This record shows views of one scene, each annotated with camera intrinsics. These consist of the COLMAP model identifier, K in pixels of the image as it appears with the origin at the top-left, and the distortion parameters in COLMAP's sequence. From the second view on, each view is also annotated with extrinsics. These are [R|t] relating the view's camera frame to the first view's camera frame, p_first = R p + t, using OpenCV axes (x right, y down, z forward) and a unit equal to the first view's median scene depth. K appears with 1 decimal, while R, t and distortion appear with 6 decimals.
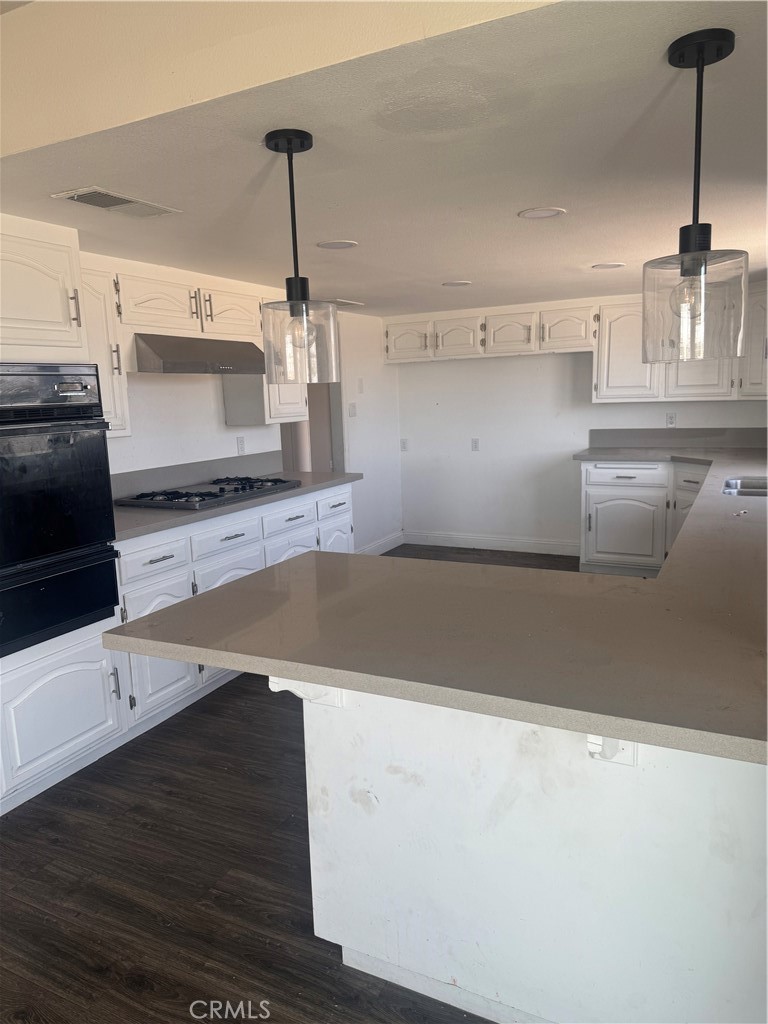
lens RADIAL K [[700.5, 0, 388.0], [0, 700.5, 504.6], [0, 0, 1]] dist [0.085277, -0.117237]
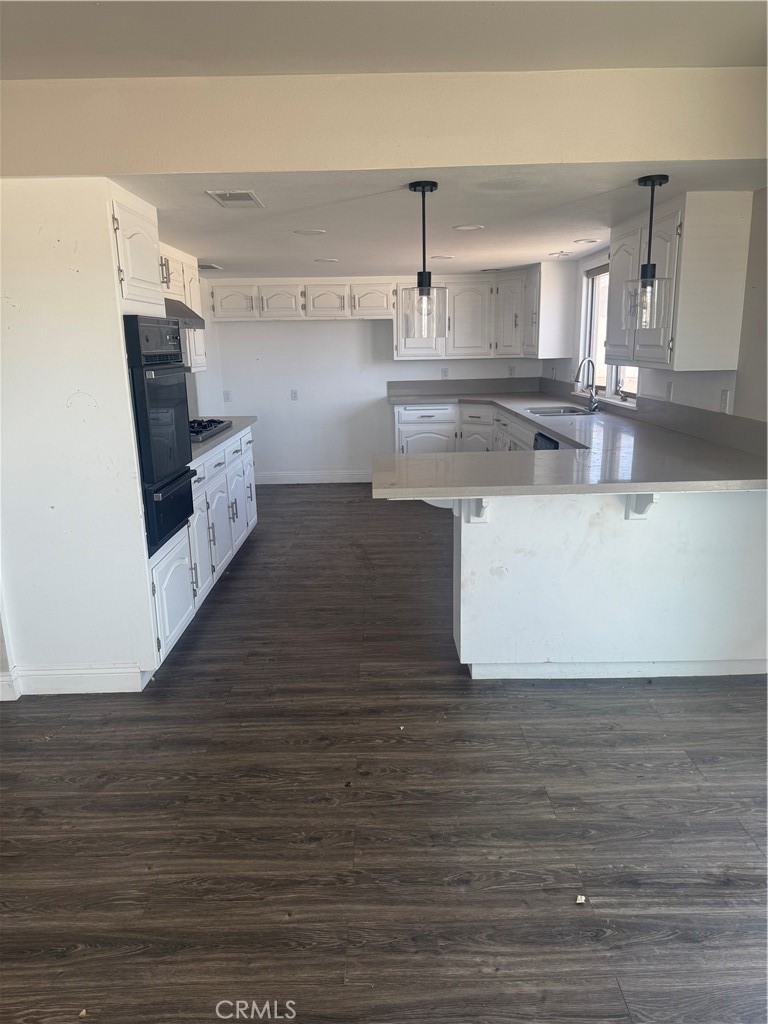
lens RADIAL K [[700.5, 0, 388.0], [0, 700.5, 504.6], [0, 0, 1]] dist [0.085277, -0.117237]
pose [[0.883674, -0.084730, 0.460371, -0.348843], [0.060495, 0.995906, 0.067174, 0.033570], [-0.464178, -0.031510, 0.885181, -0.144638]]
